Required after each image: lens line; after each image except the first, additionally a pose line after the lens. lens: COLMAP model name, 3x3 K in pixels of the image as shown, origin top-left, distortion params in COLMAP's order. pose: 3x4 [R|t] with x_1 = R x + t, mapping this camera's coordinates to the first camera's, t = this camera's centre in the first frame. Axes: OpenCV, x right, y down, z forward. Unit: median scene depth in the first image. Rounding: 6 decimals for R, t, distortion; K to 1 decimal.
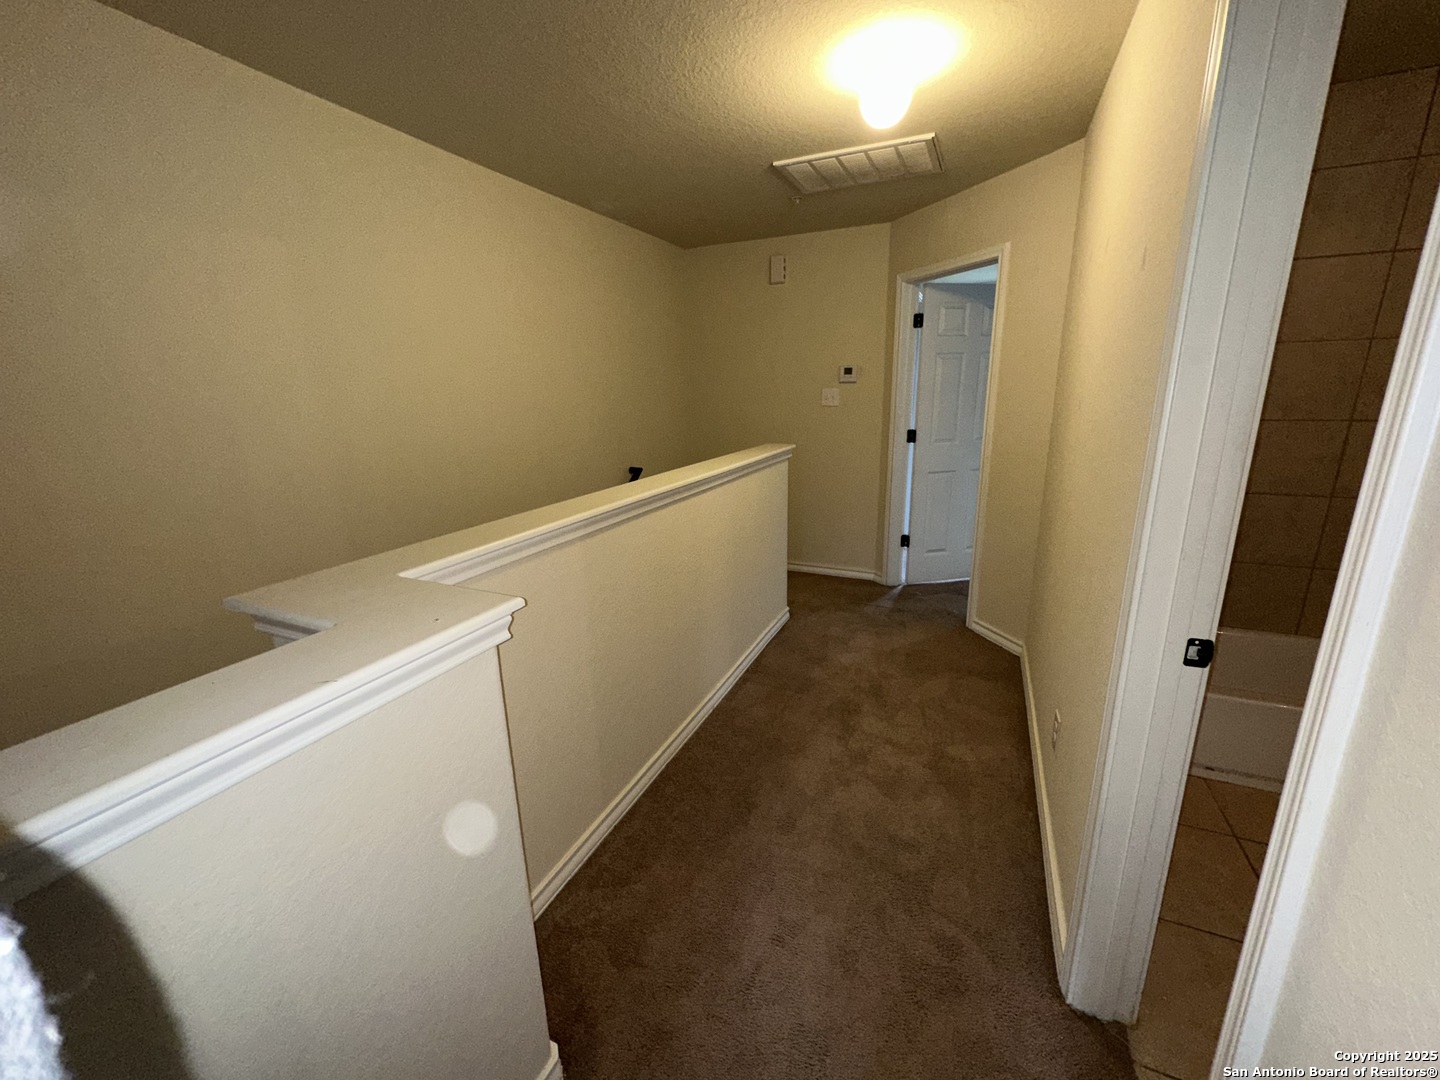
lens RADIAL K [[575.1, 0, 720.0], [0, 575.1, 540.0], [0, 0, 1]] dist [-0.001260, -0.000432]
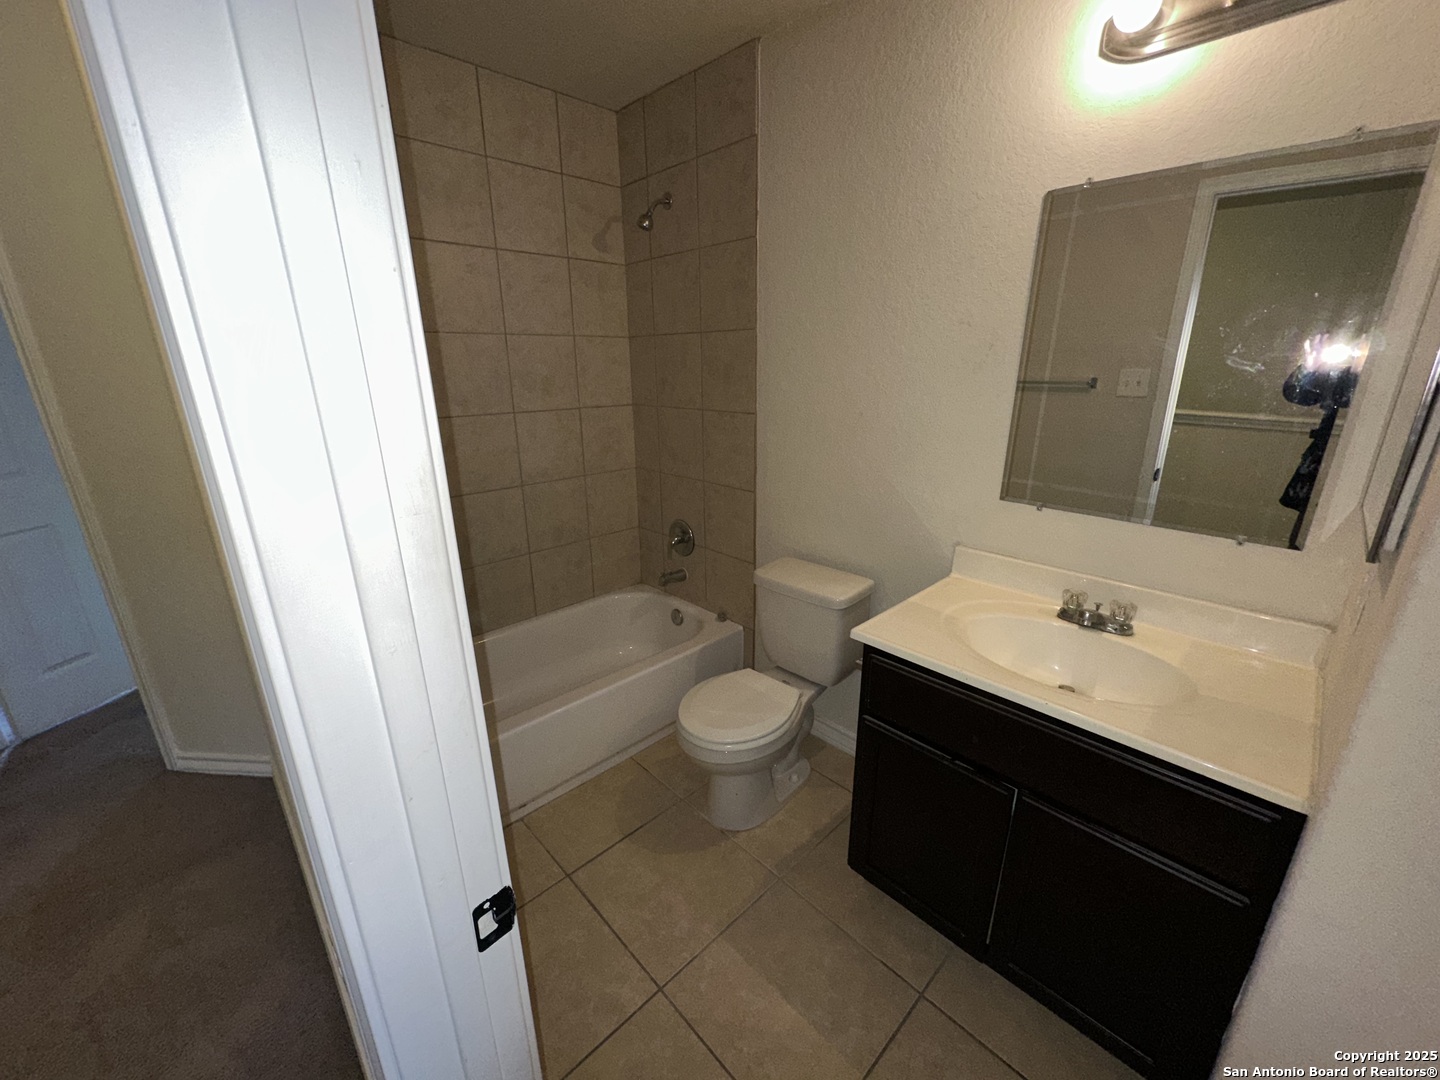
lens RADIAL K [[575.1, 0, 720.0], [0, 575.1, 540.0], [0, 0, 1]] dist [-0.001260, -0.000432]
pose [[0.380696, -0.259744, 0.887470, 0.252958], [0.232556, 0.955785, 0.179979, -0.086595], [-0.894979, 0.137869, 0.424269, 0.257724]]
